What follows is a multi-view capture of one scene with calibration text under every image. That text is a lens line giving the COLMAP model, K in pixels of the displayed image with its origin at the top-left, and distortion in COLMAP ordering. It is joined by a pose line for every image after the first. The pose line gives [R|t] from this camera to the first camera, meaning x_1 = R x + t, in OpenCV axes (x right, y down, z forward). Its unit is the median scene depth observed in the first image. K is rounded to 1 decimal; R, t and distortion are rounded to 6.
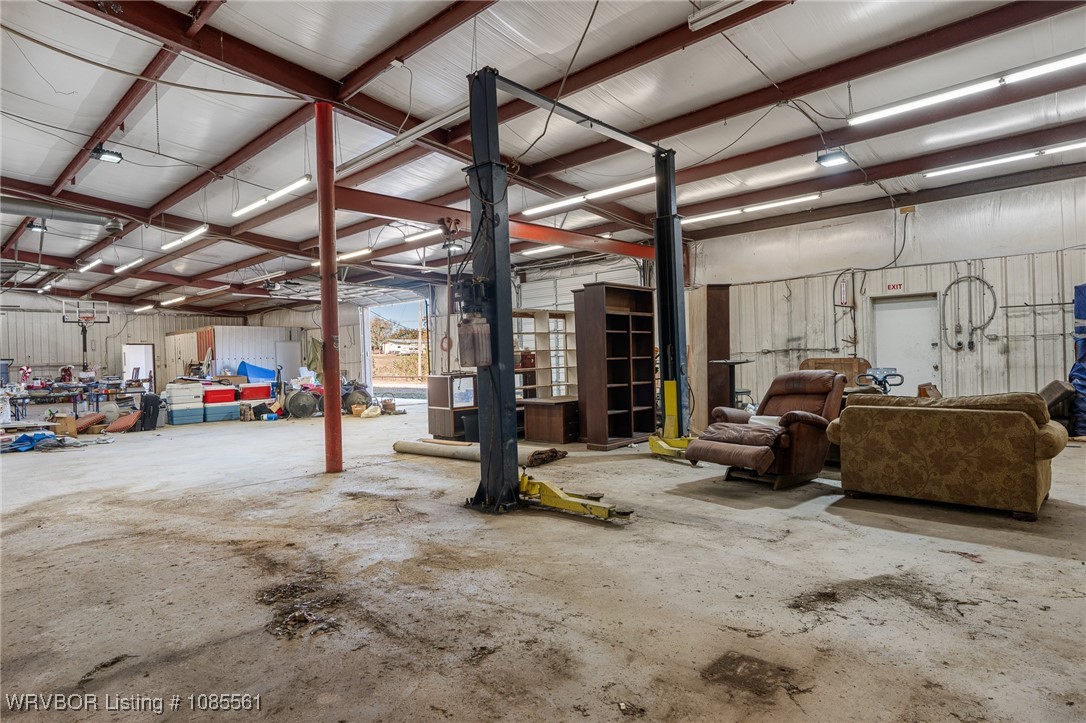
lens RADIAL K [[599.9, 0, 533.9], [0, 599.9, 364.4], [0, 0, 1]] dist [0.001807, 0.003216]
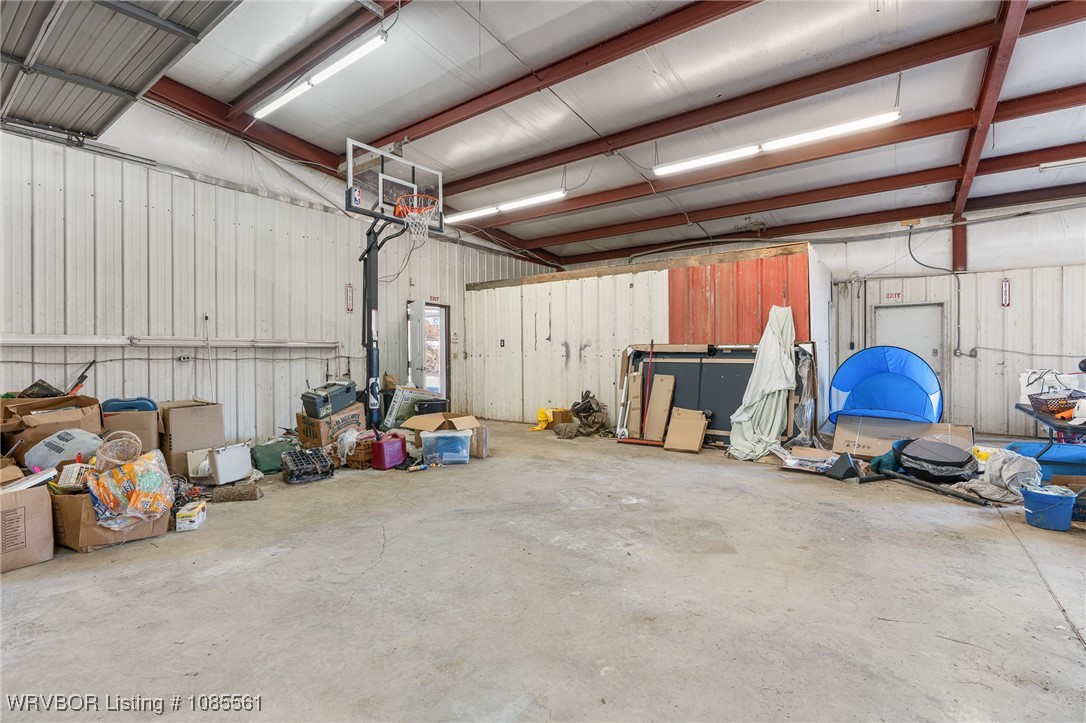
lens RADIAL K [[491.2, 0, 545.2], [0, 491.2, 354.2], [0, 0, 1]] dist [-0.008822, 0.002844]
pose [[0.992890, 0.024931, 0.116393, -0.884852], [-0.023434, 0.999624, -0.014210, 0.008438], [-0.116703, 0.011381, 0.993102, 0.917788]]
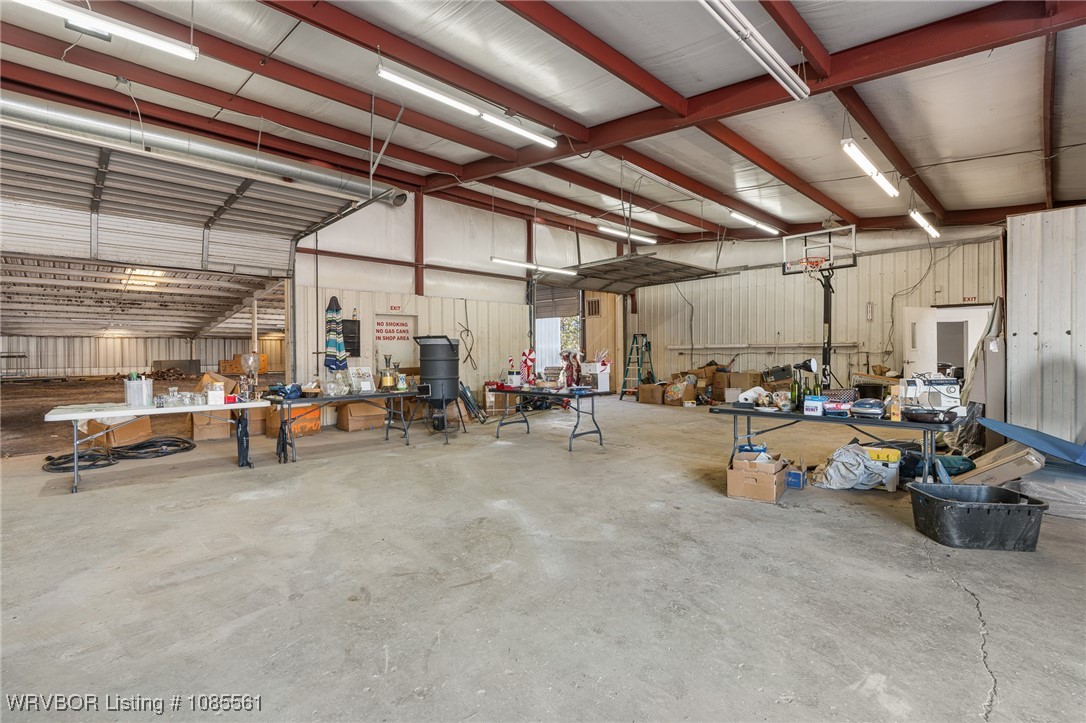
lens RADIAL K [[491.2, 0, 541.4], [0, 491.2, 358.8], [0, 0, 1]] dist [-0.008822, 0.002844]
pose [[-0.028158, 0.040771, -0.998772, -0.356472], [-0.006506, 0.999139, 0.040969, -0.006305], [0.999582, 0.007652, -0.027868, 0.966868]]
